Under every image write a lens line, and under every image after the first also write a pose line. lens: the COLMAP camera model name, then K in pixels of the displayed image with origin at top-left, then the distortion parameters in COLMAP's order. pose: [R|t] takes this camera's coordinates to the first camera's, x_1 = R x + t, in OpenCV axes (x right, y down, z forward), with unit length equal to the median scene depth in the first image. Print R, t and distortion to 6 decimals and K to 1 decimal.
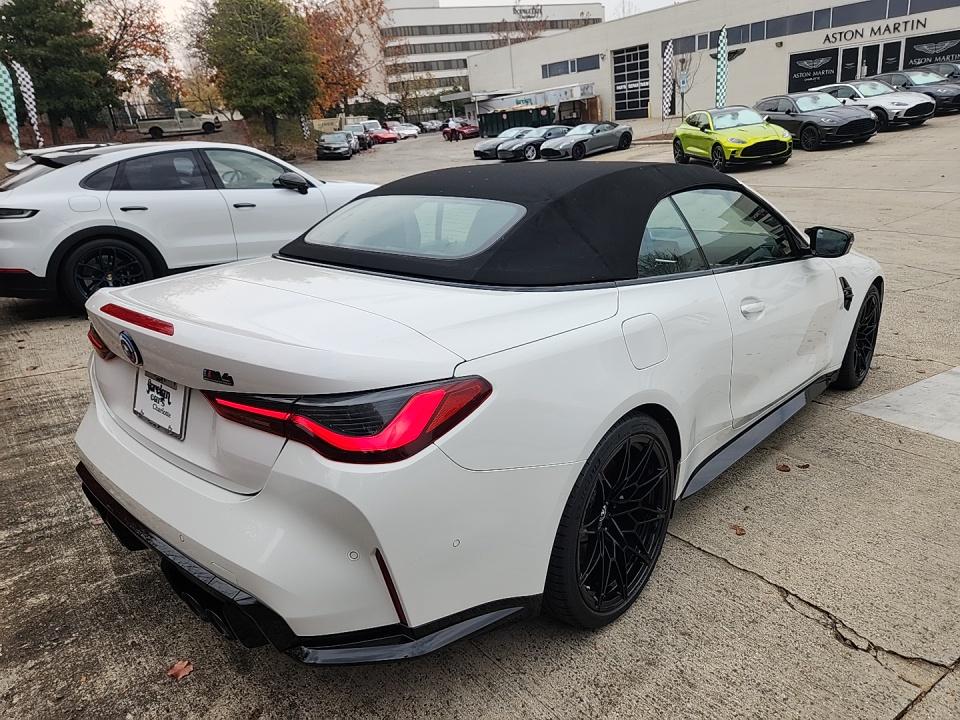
lens RADIAL K [[632.7, 0, 480.0], [0, 632.7, 360.0], [0, 0, 1]] dist [0.069635, -0.056094]
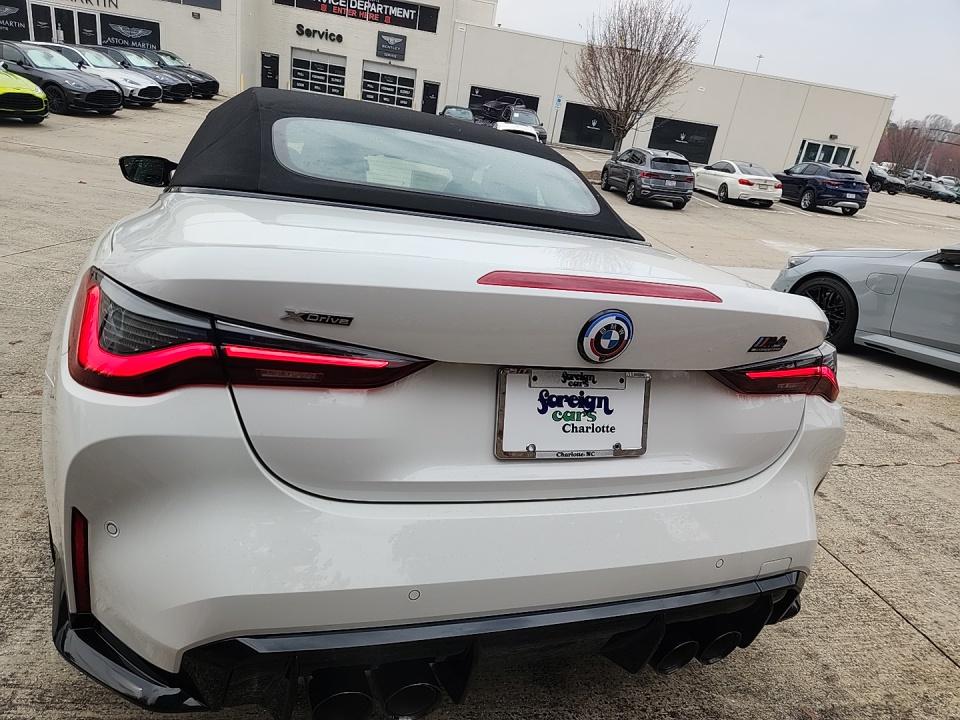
lens RADIAL K [[637.6, 0, 481.1], [0, 637.6, 366.5], [0, 0, 1]] dist [0.069511, -0.055857]
pose [[0.459965, -0.162464, 0.872948, -0.088819], [0.124181, 0.985227, 0.117928, -0.006064], [-0.879211, 0.054161, 0.473345, 0.062271]]
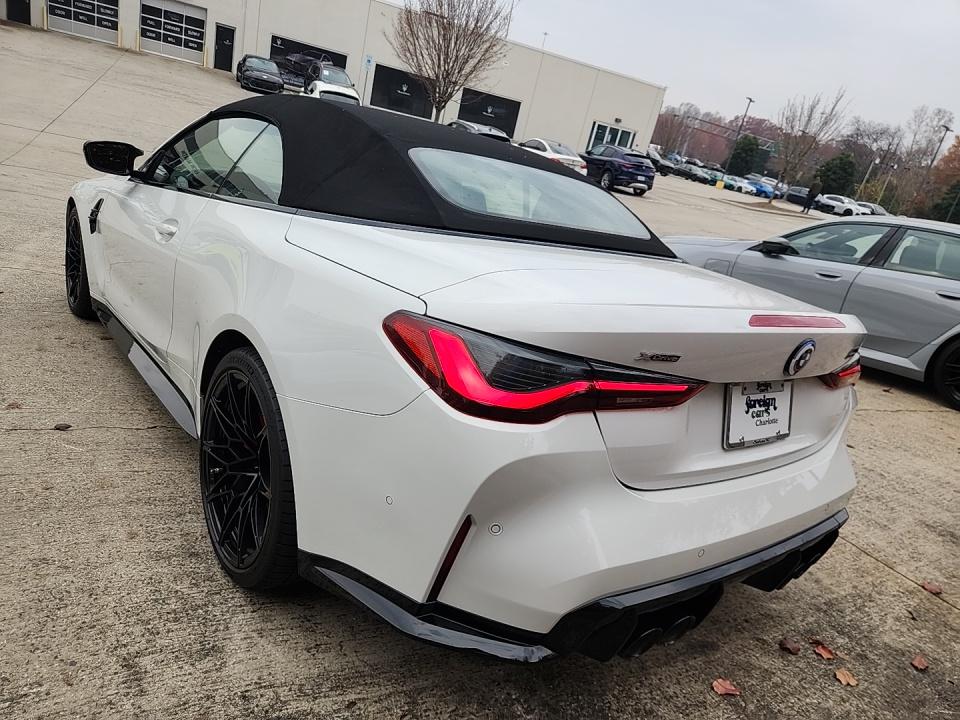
lens RADIAL K [[641.2, 0, 476.4], [0, 641.2, 374.6], [0, 0, 1]] dist [0.070431, -0.056734]
pose [[0.179005, -0.232608, 0.955955, -0.114516], [0.112987, 0.970081, 0.214888, -0.018408], [-0.977339, 0.069544, 0.199931, 0.096775]]
